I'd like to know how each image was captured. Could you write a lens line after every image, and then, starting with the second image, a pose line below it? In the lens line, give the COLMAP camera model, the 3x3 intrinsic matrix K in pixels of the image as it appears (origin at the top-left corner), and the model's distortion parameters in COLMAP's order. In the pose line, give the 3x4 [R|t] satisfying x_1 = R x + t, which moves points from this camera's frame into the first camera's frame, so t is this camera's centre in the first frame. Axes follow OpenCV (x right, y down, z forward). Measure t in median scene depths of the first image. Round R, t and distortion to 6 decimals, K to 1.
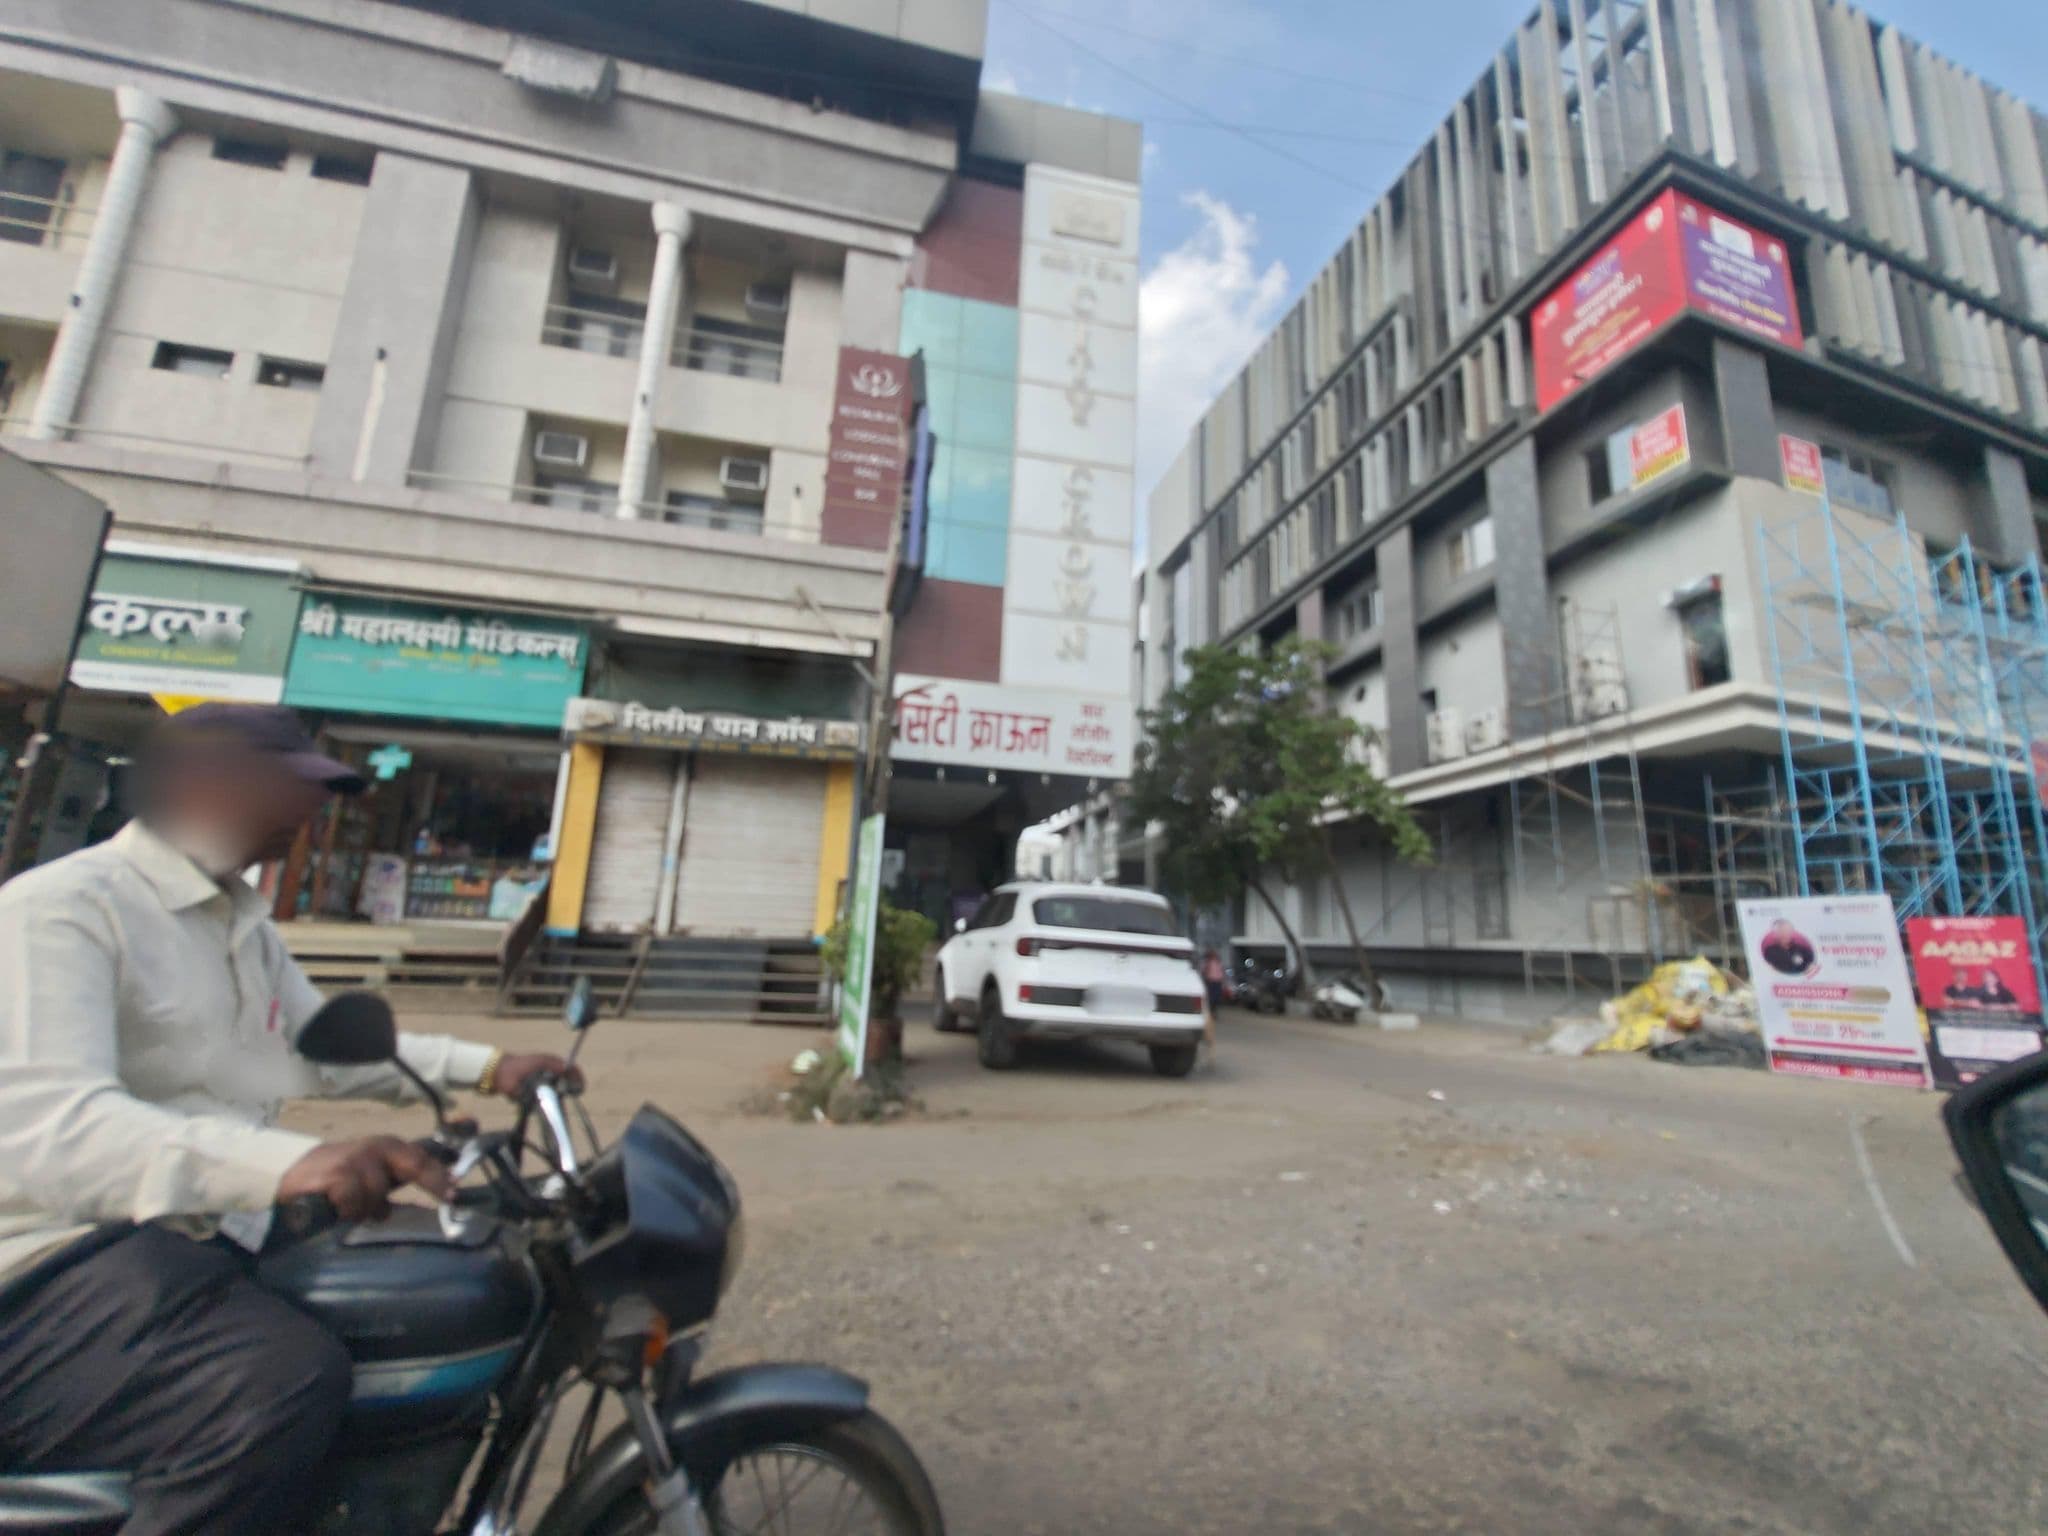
lens RADIAL K [[850.7, 0, 1032.2], [0, 850.7, 759.1], [0, 0, 1]] dist [-0.002043, -0.000231]
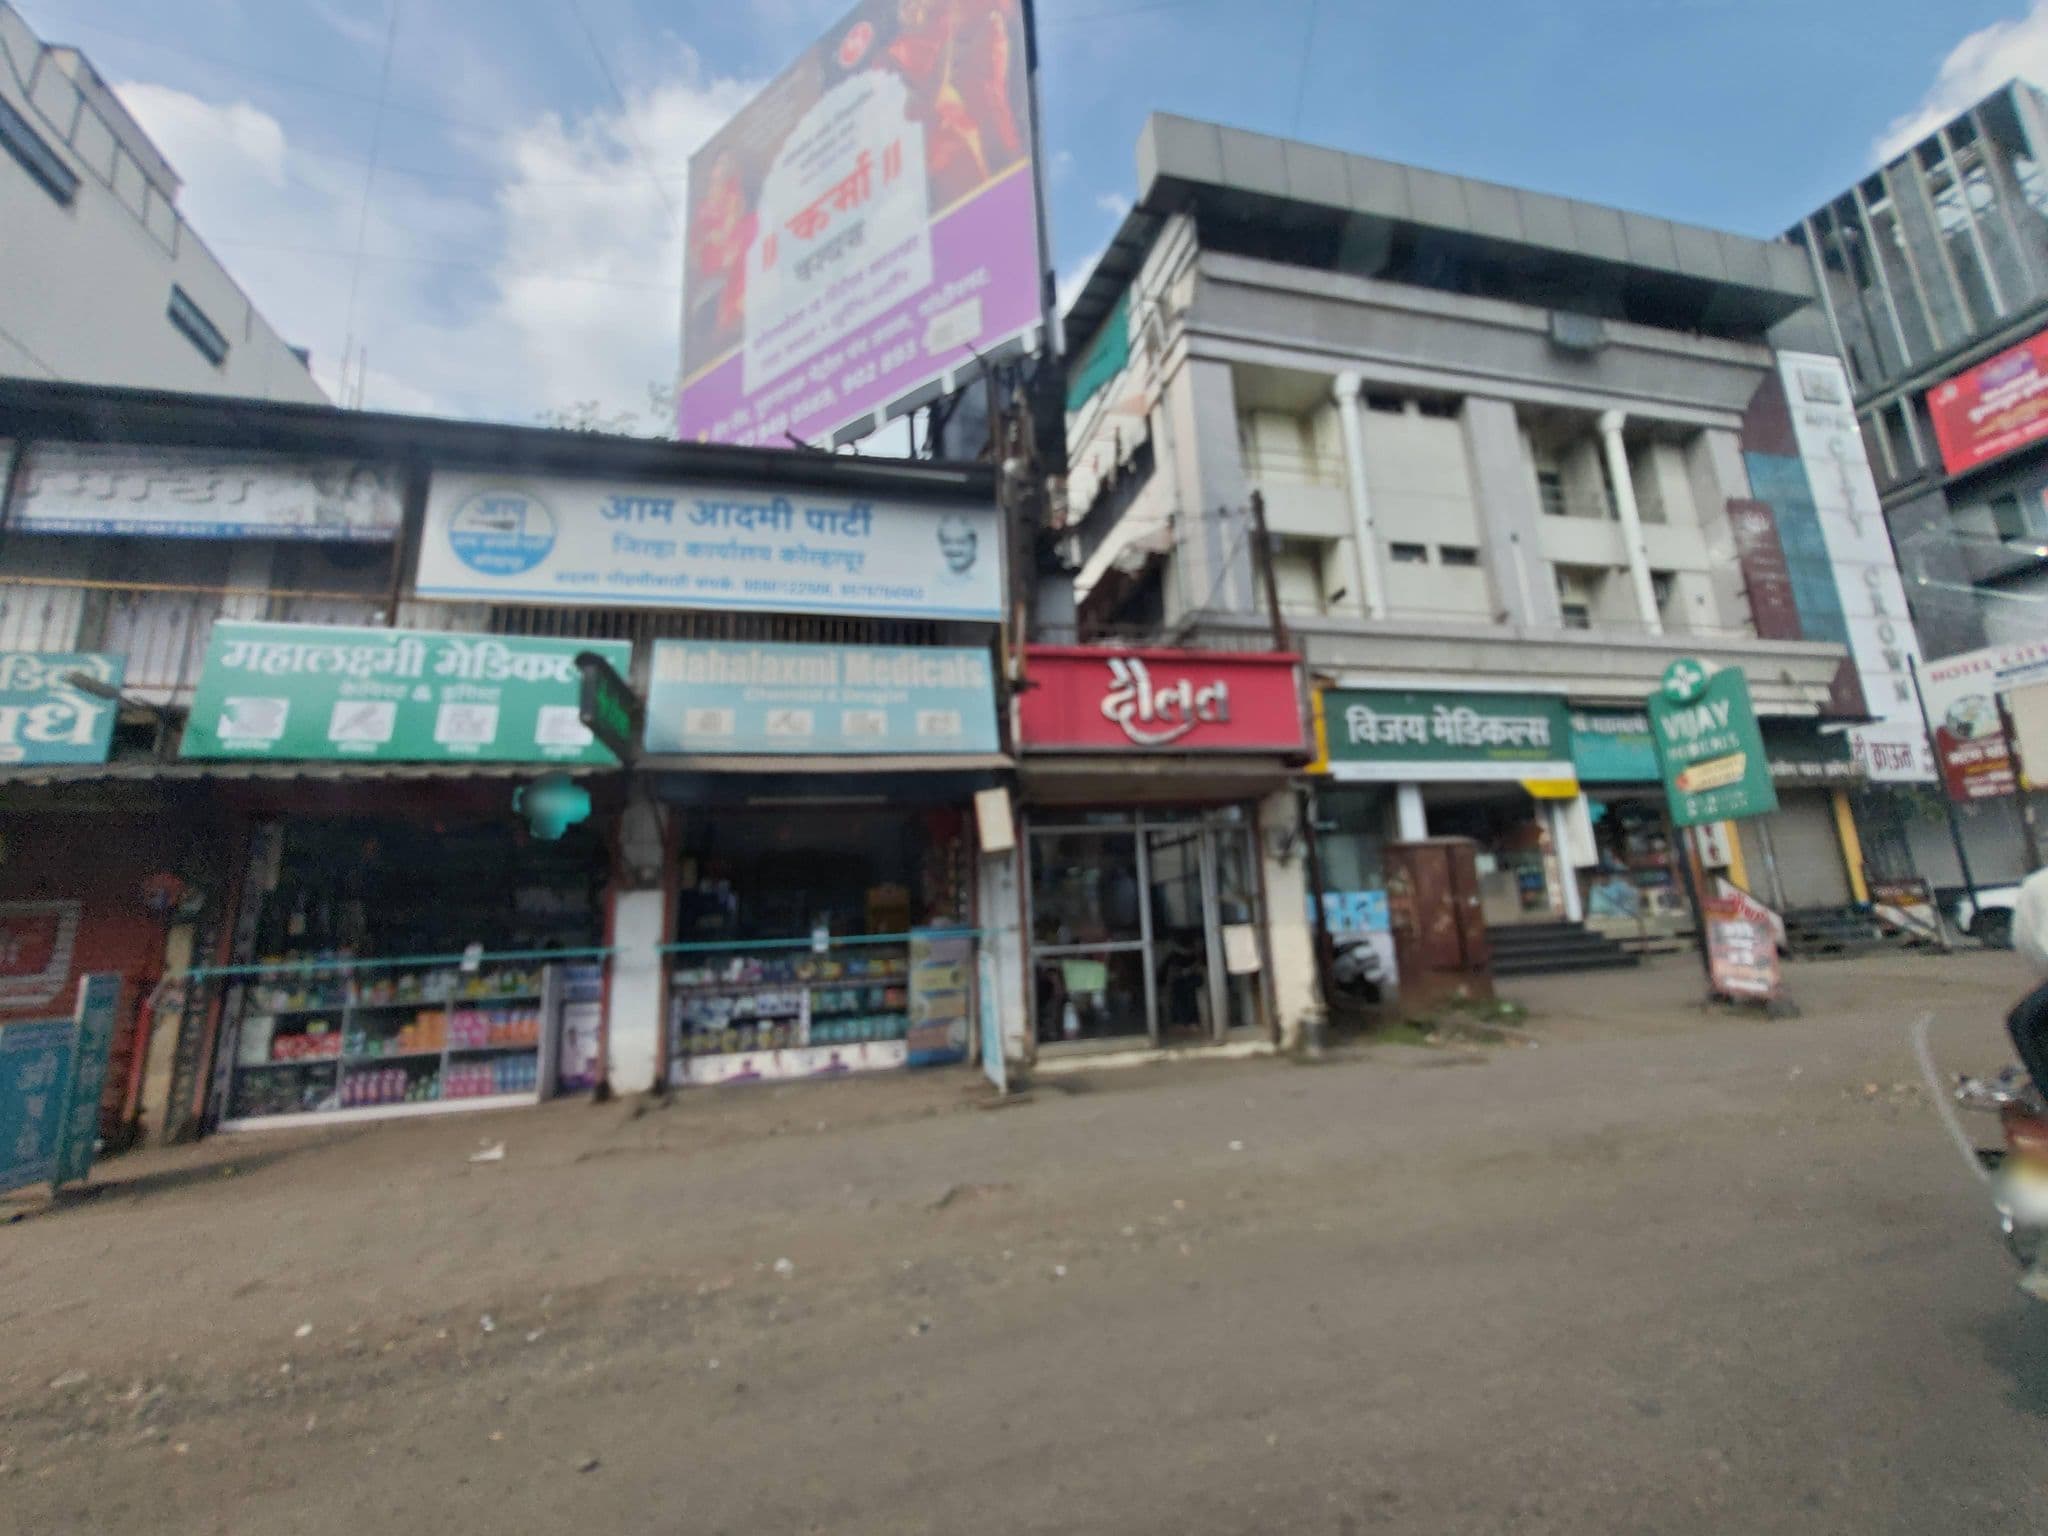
lens RADIAL K [[828.9, 0, 1024.0], [0, 828.9, 768.0], [0, 0, 1]] dist [0.009451, -0.006000]
pose [[0.995866, -0.086309, 0.028312, -1.537493], [0.086580, 0.996208, -0.008515, -0.128482], [-0.027469, 0.010931, 0.999563, -0.375371]]
